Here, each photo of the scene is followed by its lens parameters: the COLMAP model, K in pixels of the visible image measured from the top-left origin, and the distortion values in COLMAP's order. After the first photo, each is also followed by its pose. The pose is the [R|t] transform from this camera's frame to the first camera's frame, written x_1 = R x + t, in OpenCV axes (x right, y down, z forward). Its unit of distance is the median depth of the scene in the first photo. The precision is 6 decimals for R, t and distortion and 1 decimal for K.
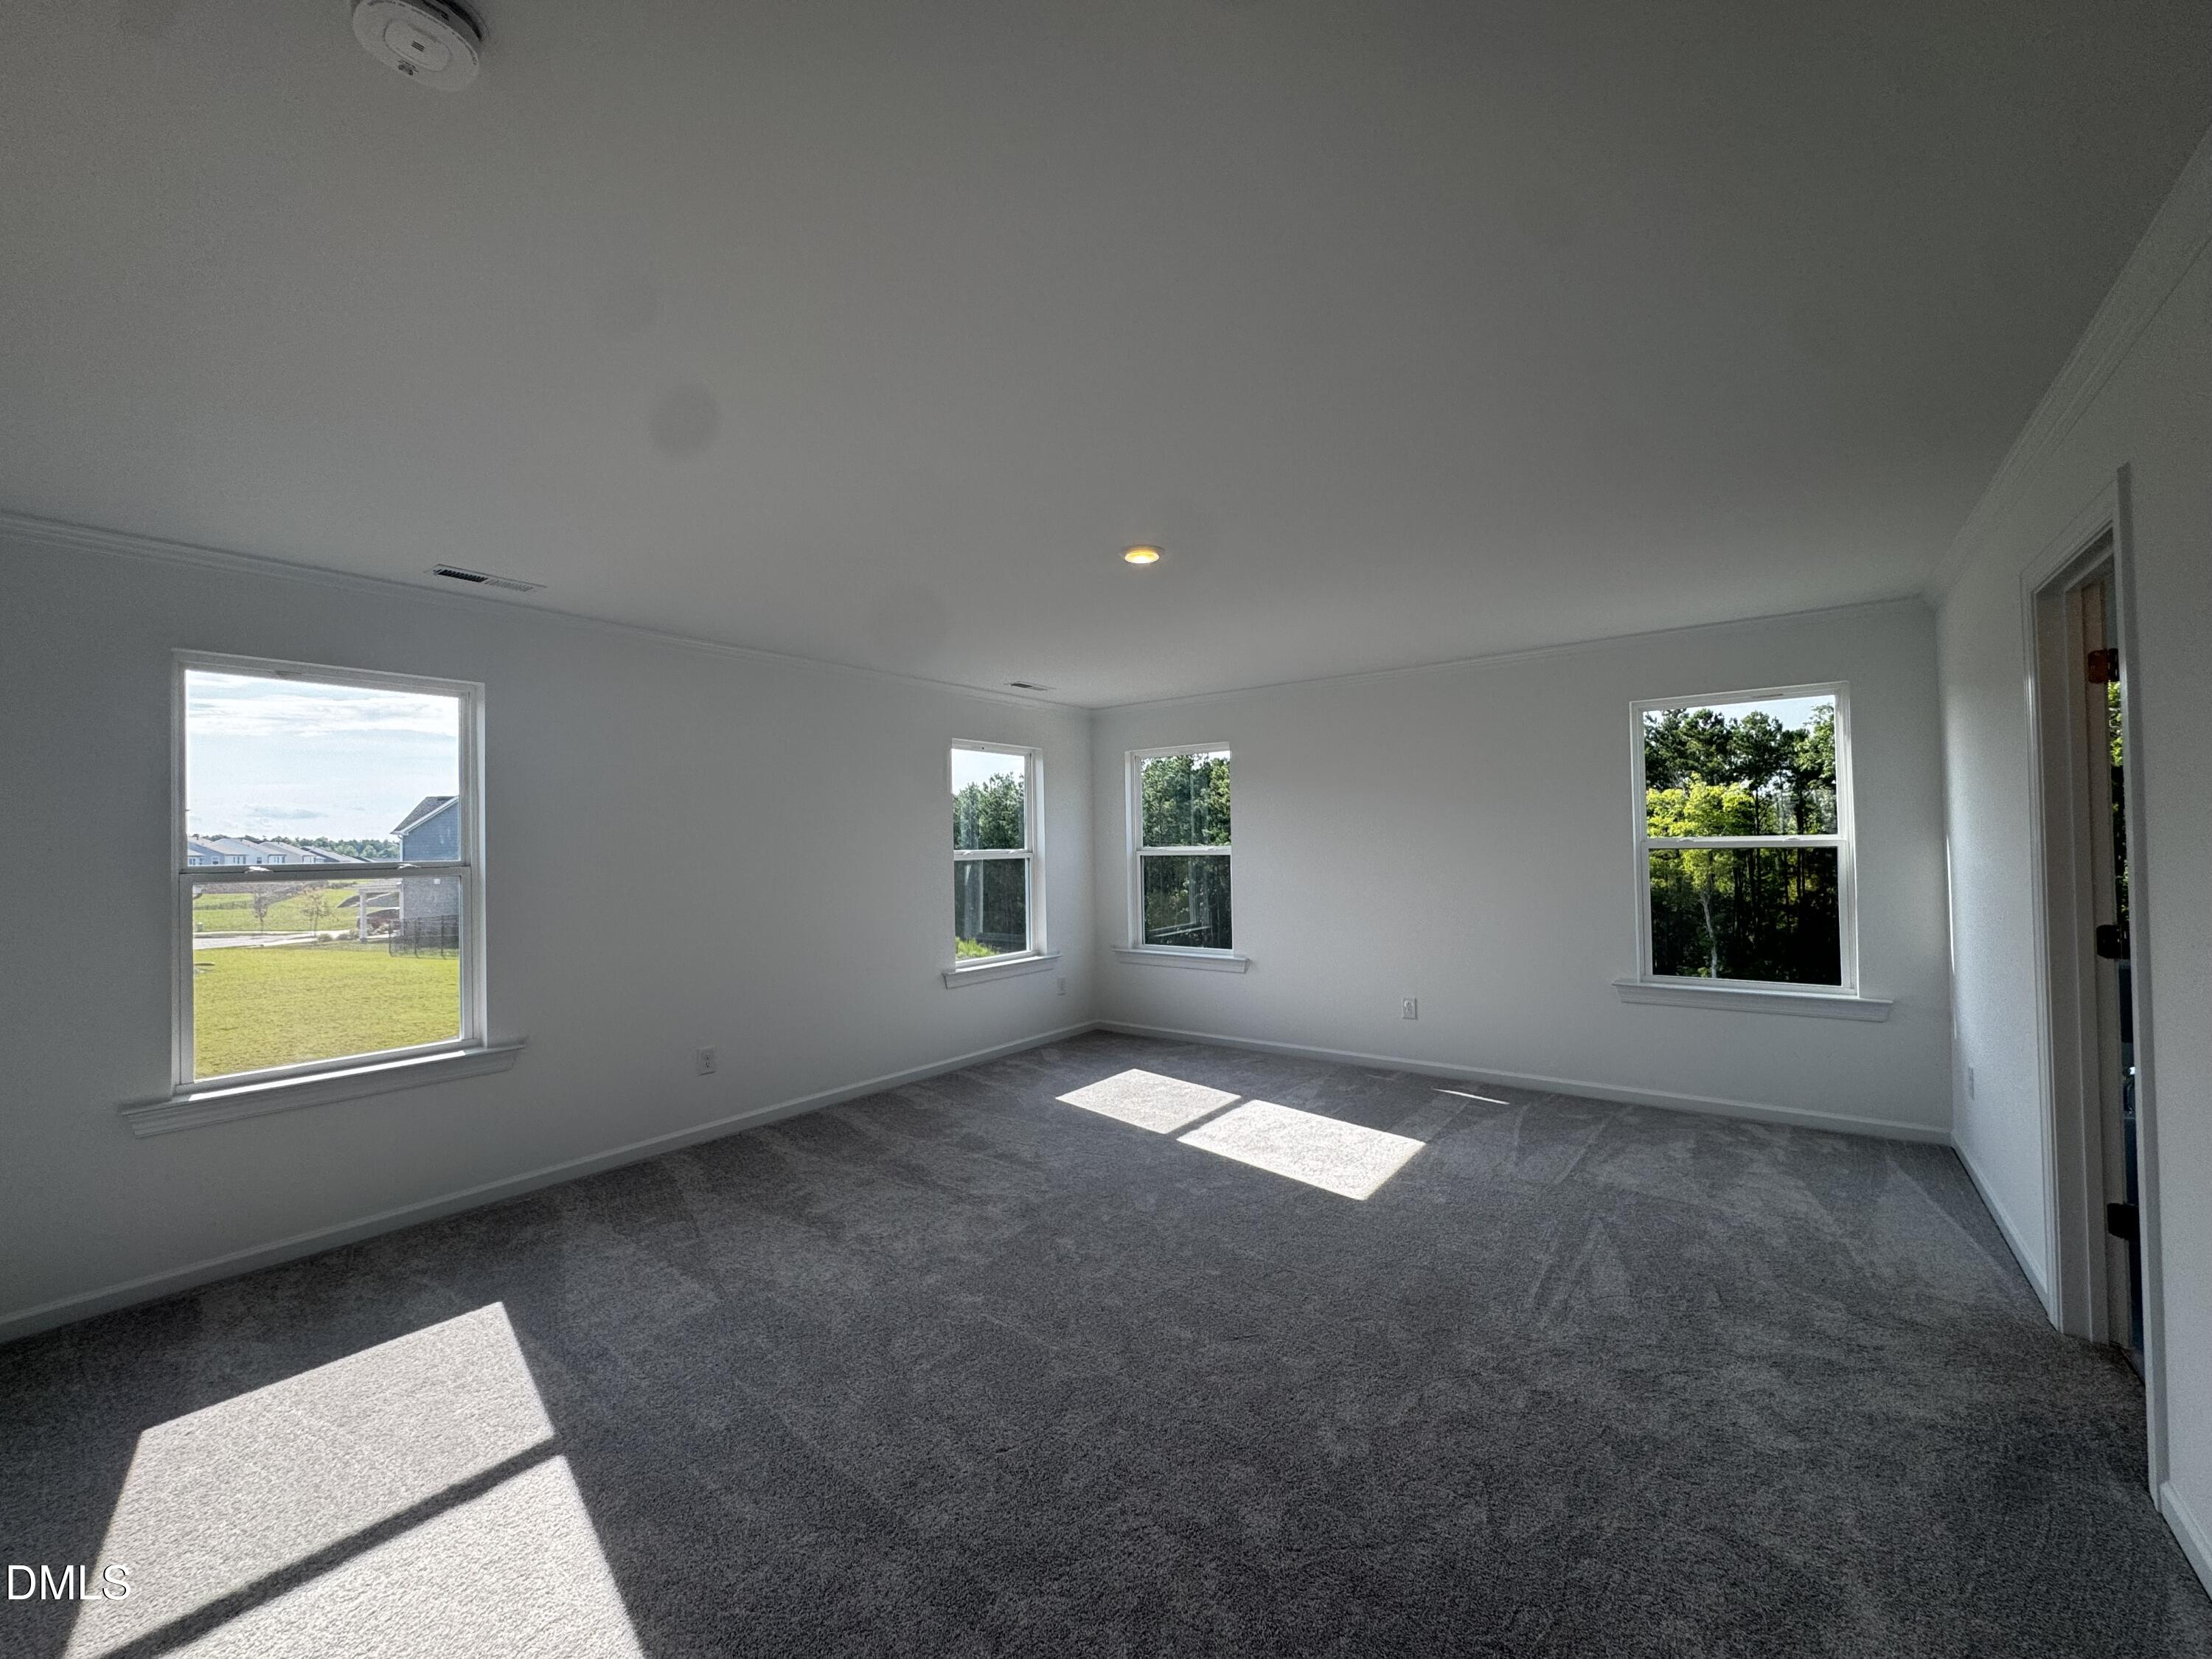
lens RADIAL K [[883.5, 0, 1101.4], [0, 883.5, 827.4], [0, 0, 1]] dist [-0.002774, -0.000252]
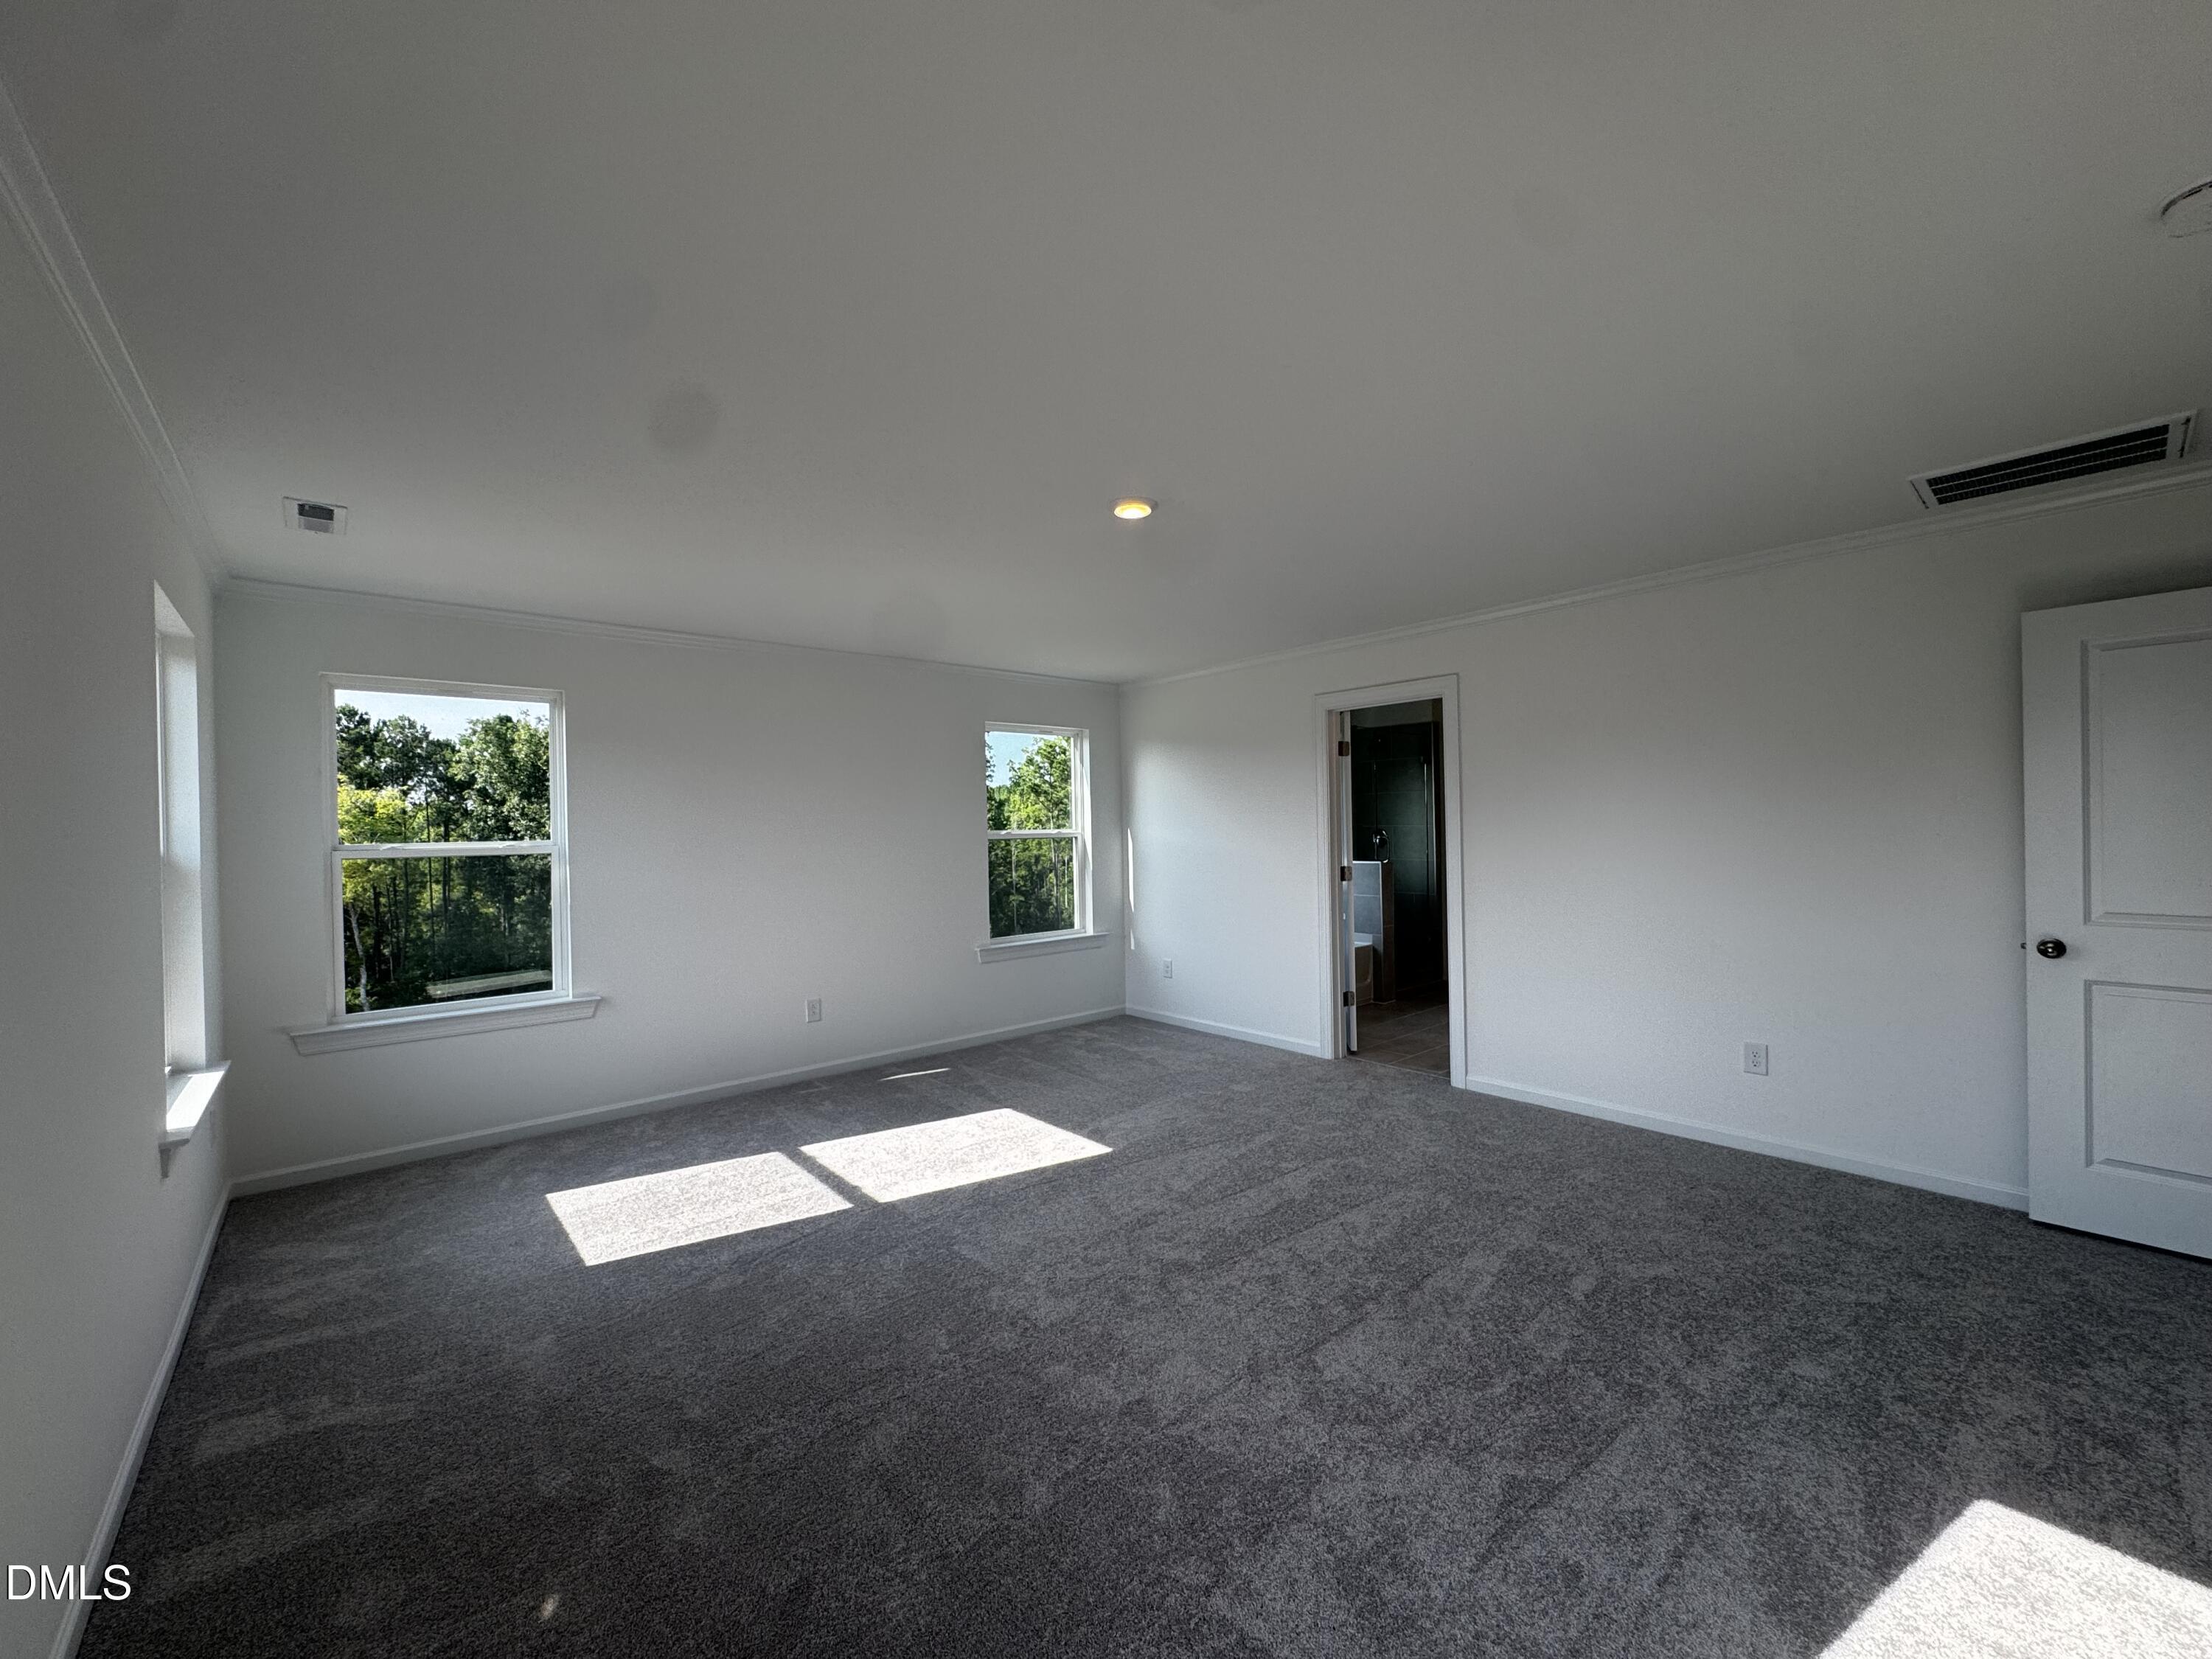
lens RADIAL K [[883.5, 0, 1109.1], [0, 883.5, 837.1], [0, 0, 1]] dist [-0.002774, -0.000252]
pose [[0.197404, 0.007308, 0.980295, -0.445098], [-0.006801, 0.999958, -0.006085, 0.017902], [-0.980299, -0.005466, 0.197445, 0.431935]]
